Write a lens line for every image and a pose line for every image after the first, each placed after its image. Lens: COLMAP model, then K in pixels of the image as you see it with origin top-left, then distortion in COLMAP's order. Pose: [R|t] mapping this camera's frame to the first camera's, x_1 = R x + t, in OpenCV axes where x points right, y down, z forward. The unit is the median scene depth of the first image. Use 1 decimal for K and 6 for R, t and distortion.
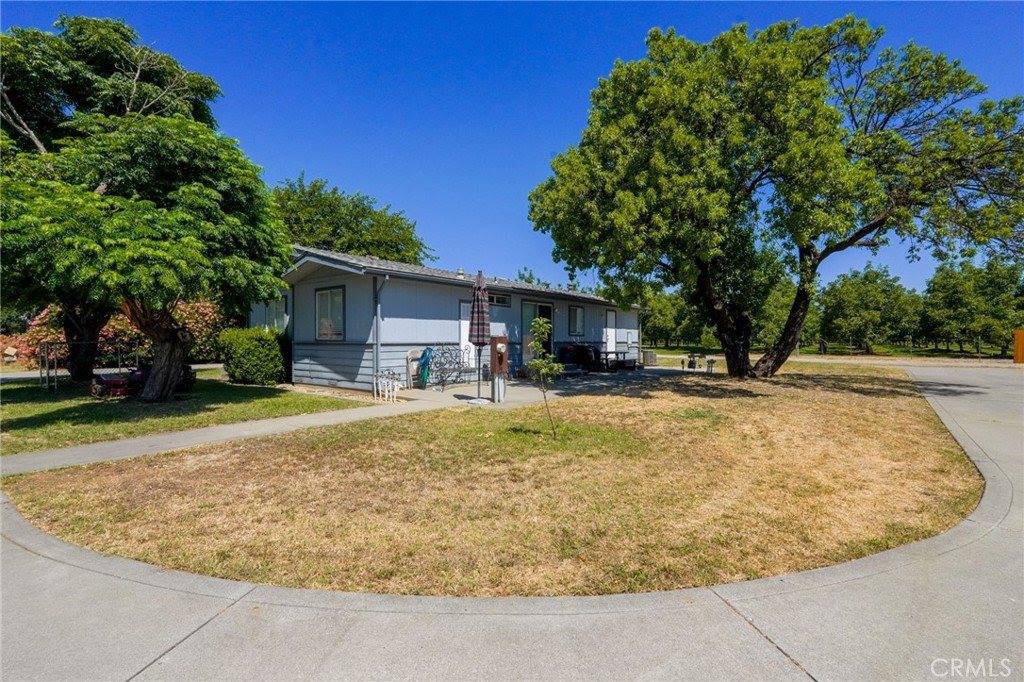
lens RADIAL K [[474.9, 0, 506.9], [0, 474.9, 341.9], [0, 0, 1]] dist [-0.005886, 0.000131]
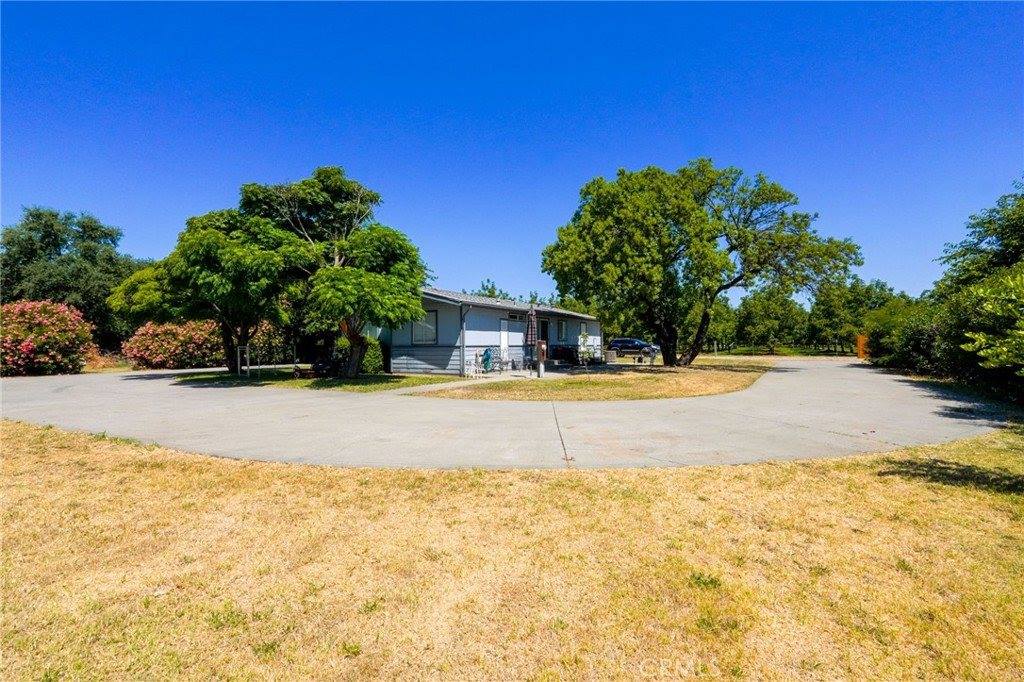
lens RADIAL K [[474.9, 0, 506.9], [0, 474.9, 341.9], [0, 0, 1]] dist [-0.005886, 0.000131]
pose [[0.993571, -0.005740, 0.113063, -0.310261], [0.007173, 0.999899, -0.012267, 0.011468], [-0.112981, 0.012999, 0.993512, -0.688079]]
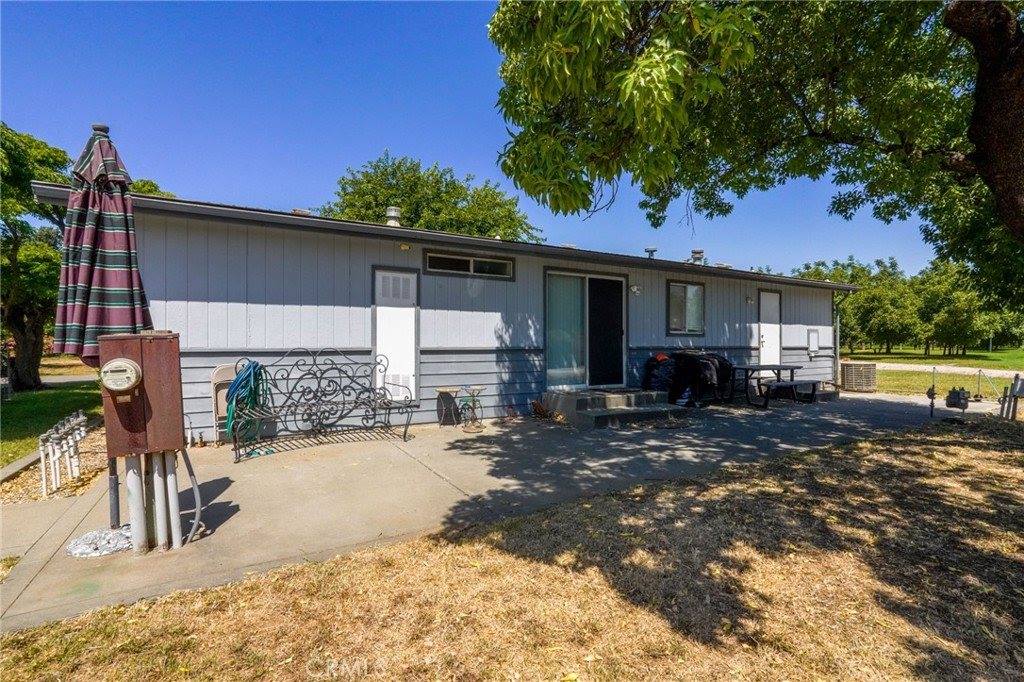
lens RADIAL K [[474.9, 0, 506.9], [0, 474.9, 341.9], [0, 0, 1]] dist [-0.005886, 0.000131]
pose [[0.927642, -0.002407, -0.373463, 0.274336], [-0.000540, 0.999970, -0.007785, -0.003577], [0.373470, 0.007423, 0.927613, 0.724494]]
